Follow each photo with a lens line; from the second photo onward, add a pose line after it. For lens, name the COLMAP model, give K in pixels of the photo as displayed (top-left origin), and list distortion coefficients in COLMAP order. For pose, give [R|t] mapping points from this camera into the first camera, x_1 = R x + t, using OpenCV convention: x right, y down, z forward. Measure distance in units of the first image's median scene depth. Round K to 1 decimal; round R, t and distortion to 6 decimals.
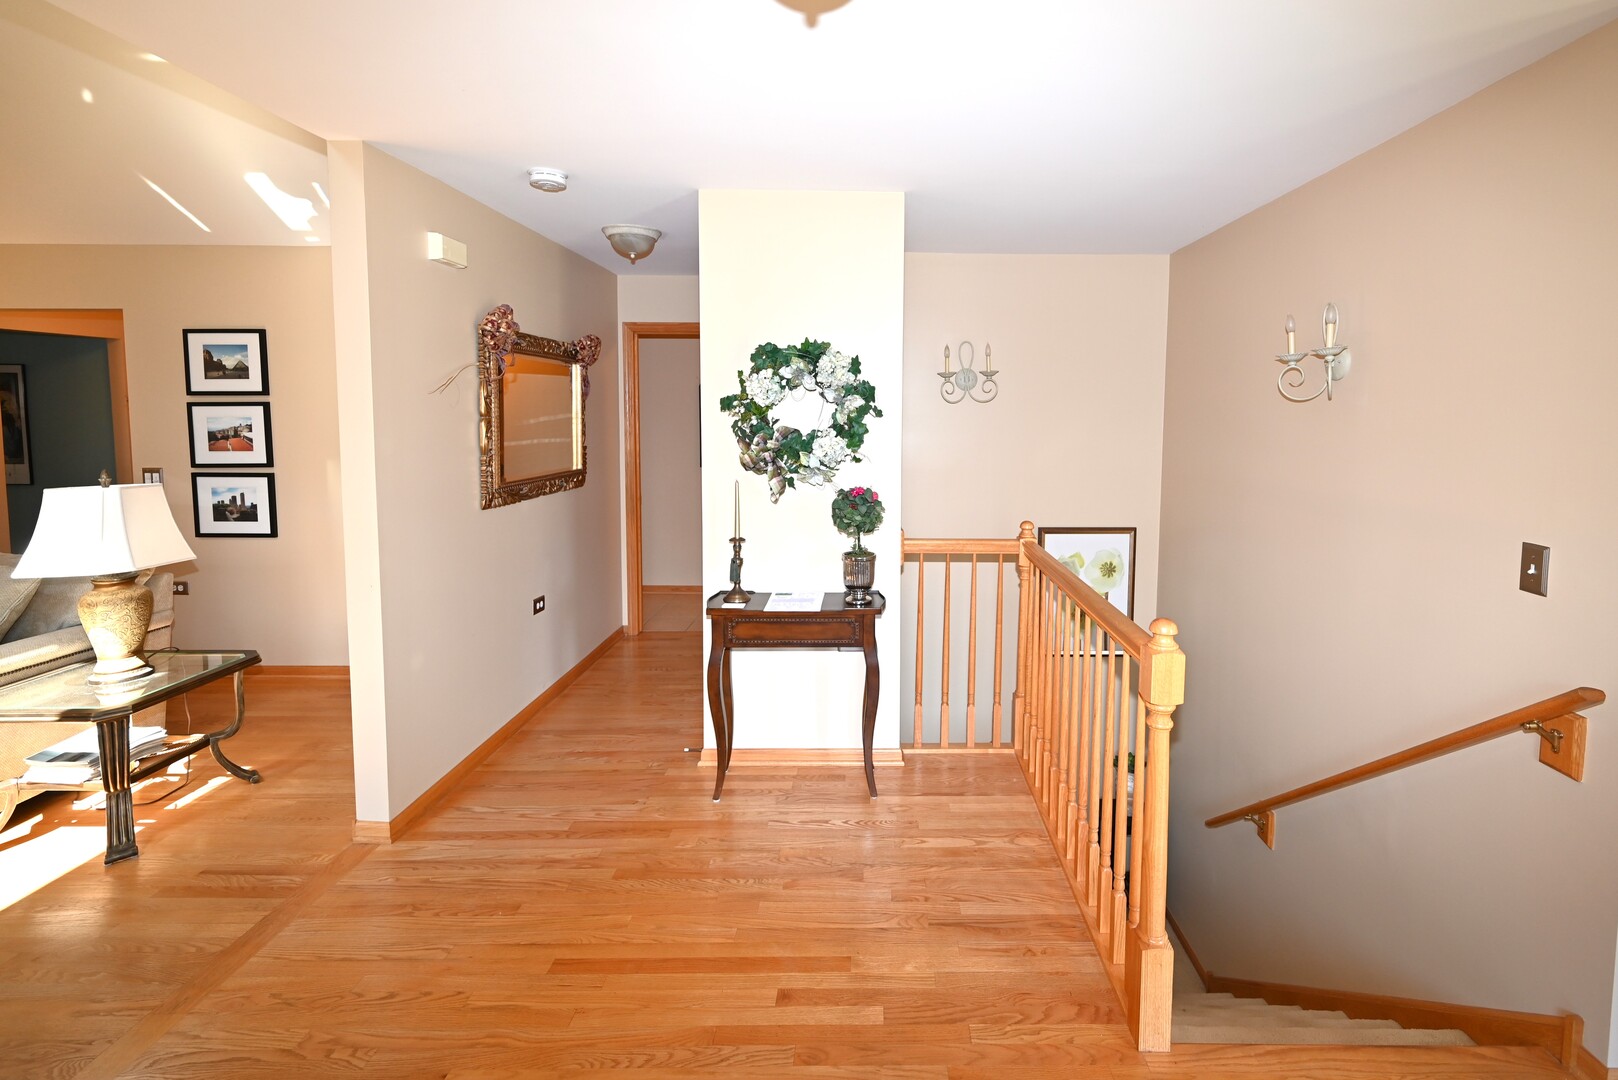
lens RADIAL K [[728.3, 0, 871.5], [0, 728.3, 463.9], [0, 0, 1]] dist [0.001581, 0.000581]
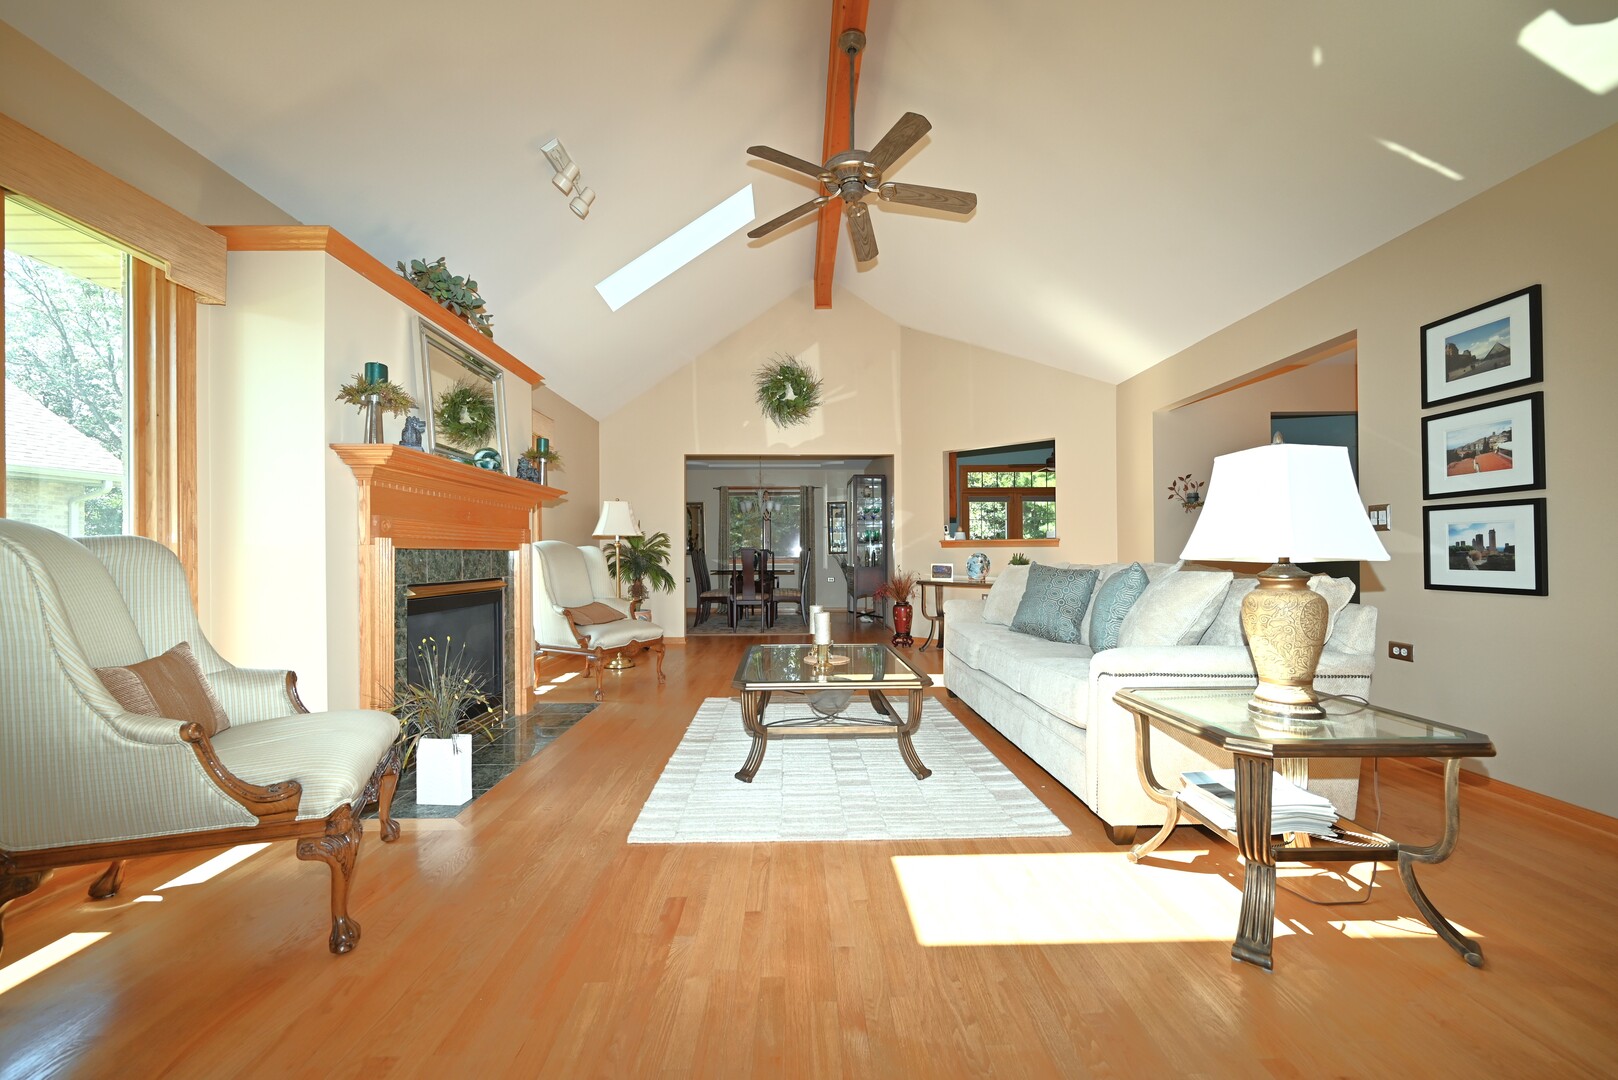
lens RADIAL K [[639.0, 0, 805.6], [0, 639.0, 545.1], [0, 0, 1]] dist [0.000352, -0.000115]
pose [[0.015548, -0.016218, -0.999748, -0.254775], [-0.067001, 0.997604, -0.017225, 0.111451], [0.997632, 0.067251, 0.014424, 0.329677]]
